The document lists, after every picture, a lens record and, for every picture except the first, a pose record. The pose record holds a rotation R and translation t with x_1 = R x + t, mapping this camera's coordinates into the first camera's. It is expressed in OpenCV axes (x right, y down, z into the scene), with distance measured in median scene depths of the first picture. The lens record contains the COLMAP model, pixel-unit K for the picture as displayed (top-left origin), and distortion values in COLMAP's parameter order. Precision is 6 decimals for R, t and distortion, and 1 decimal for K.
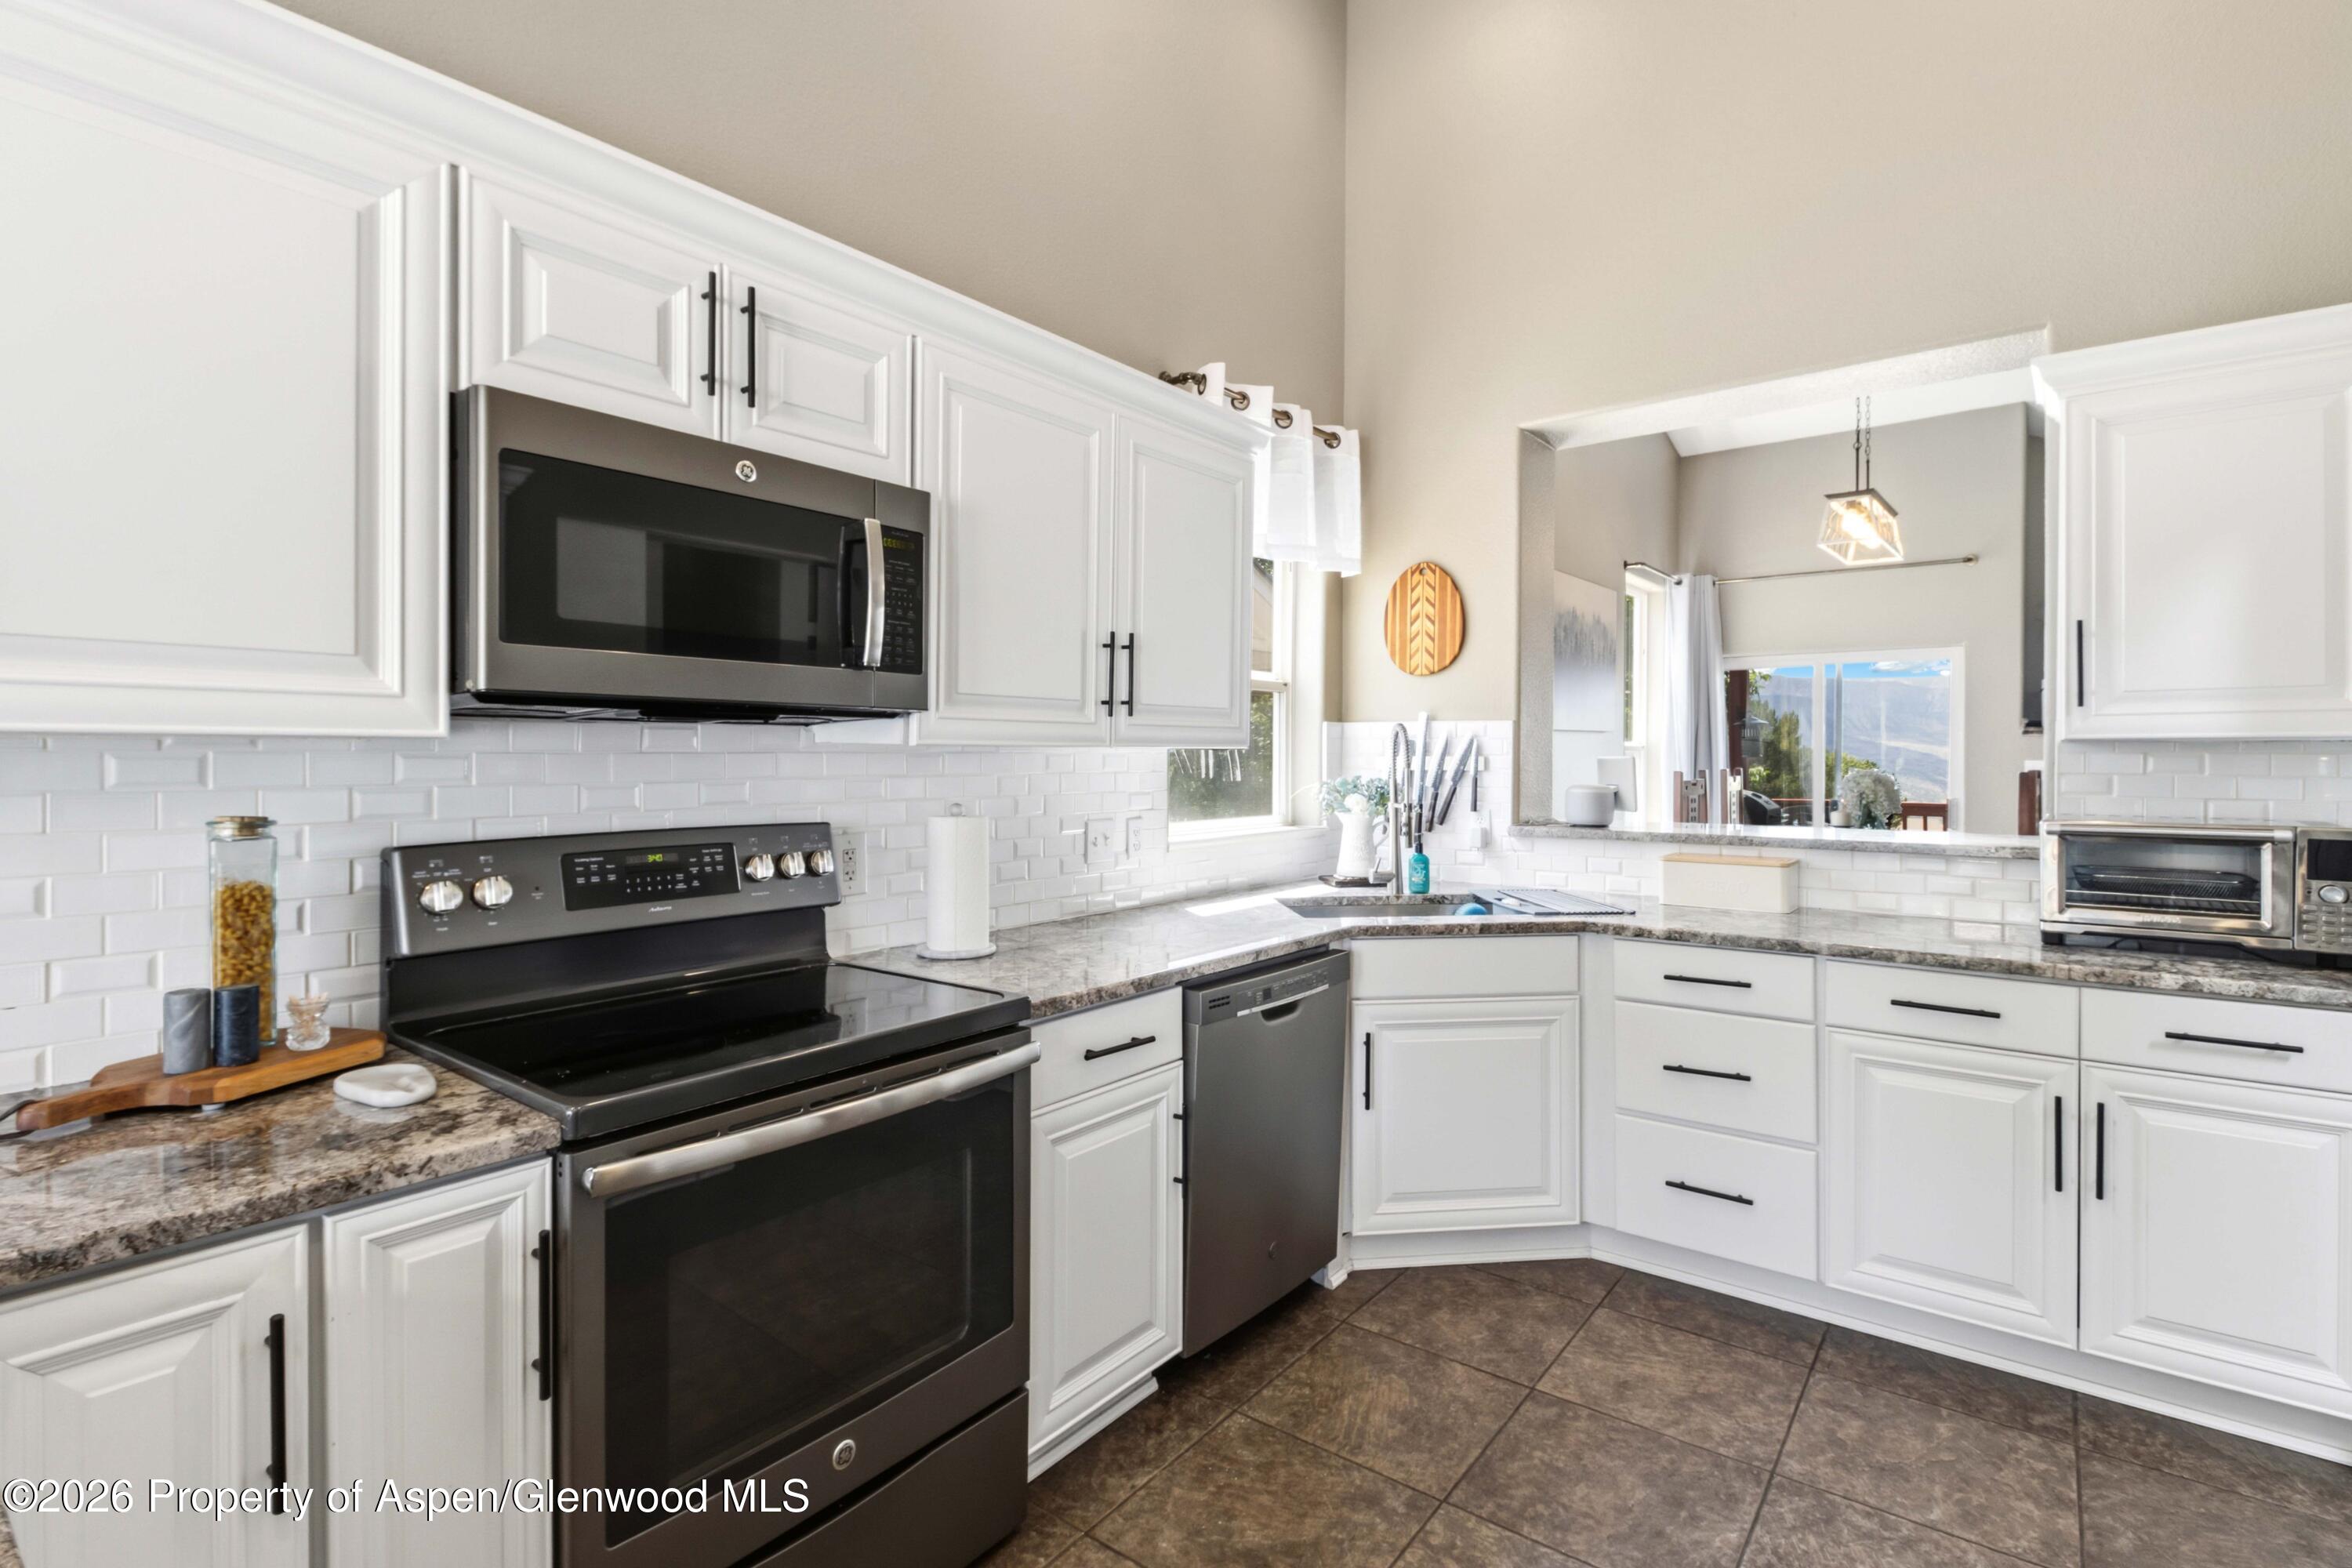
lens RADIAL K [[1119.1, 0, 1182.2], [0, 1119.1, 765.8], [0, 0, 1]] dist [0.010490, -0.007940]
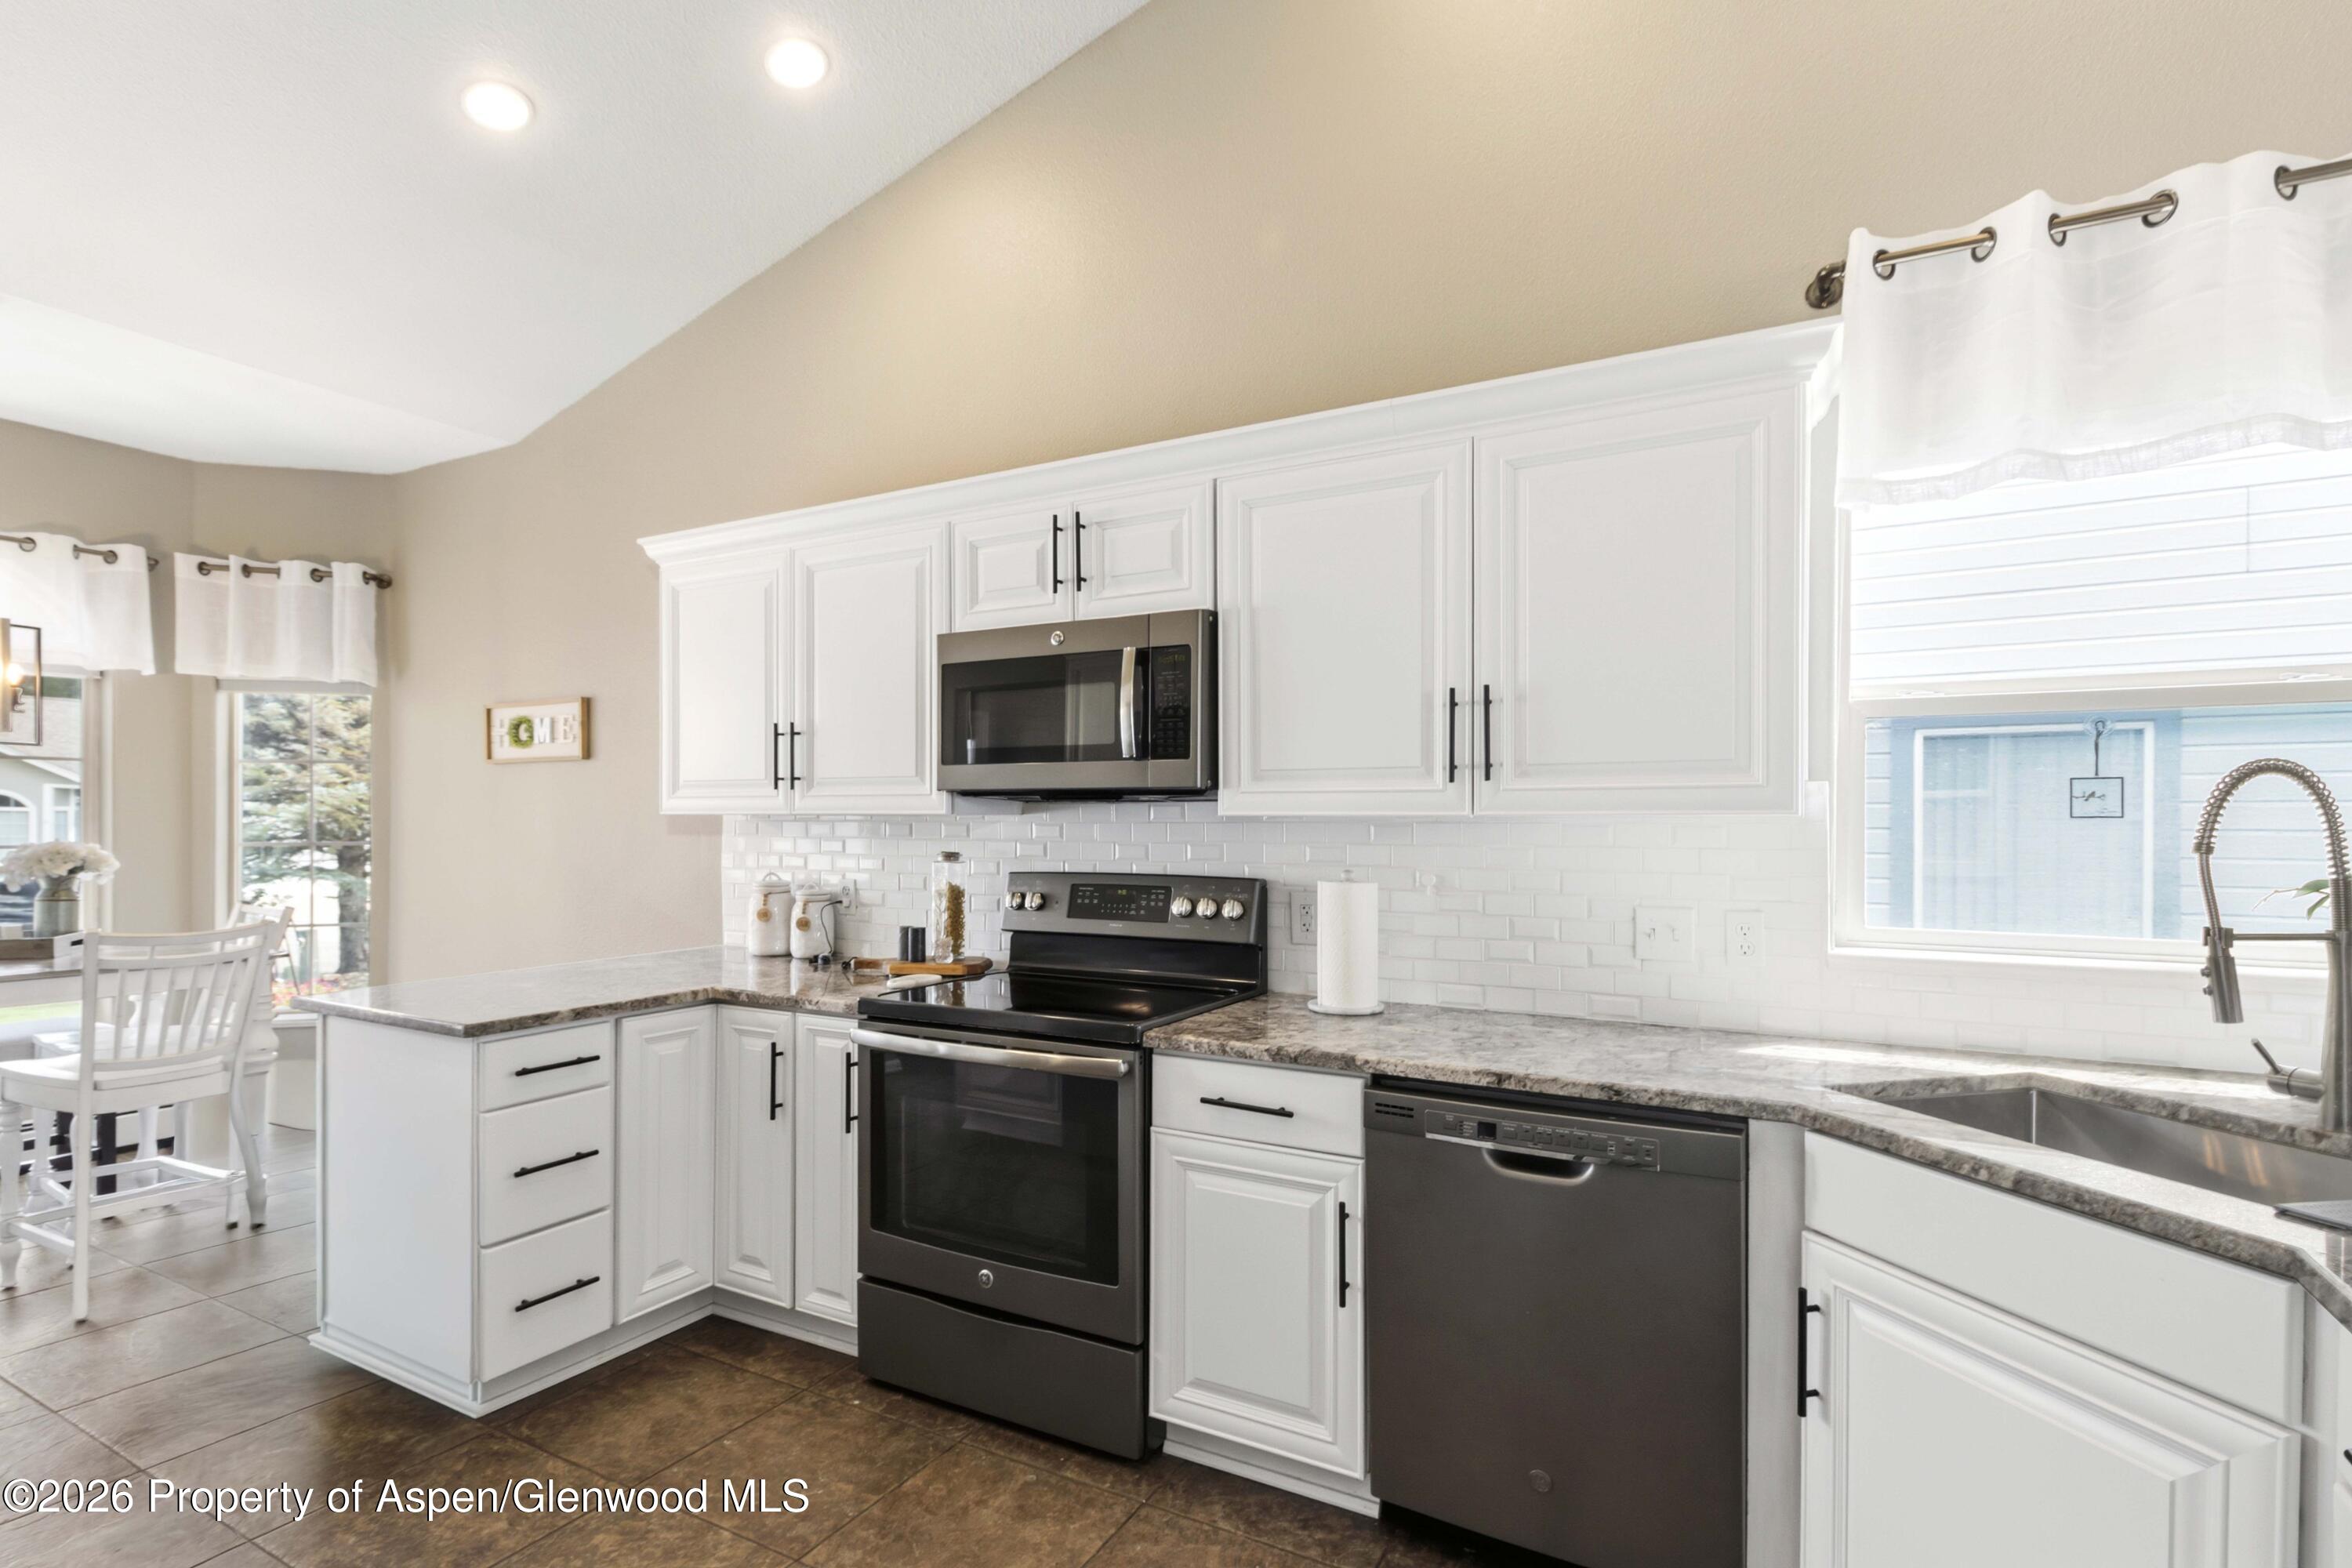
lens RADIAL K [[1119.1, 0, 1243.5], [0, 1119.1, 824.4], [0, 0, 1]] dist [0.010490, -0.007940]
pose [[0.182421, 0.002109, -0.983218, 0.942033], [-0.013251, 0.999912, -0.000314, -0.009651], [0.983131, 0.013086, 0.182433, 0.786031]]
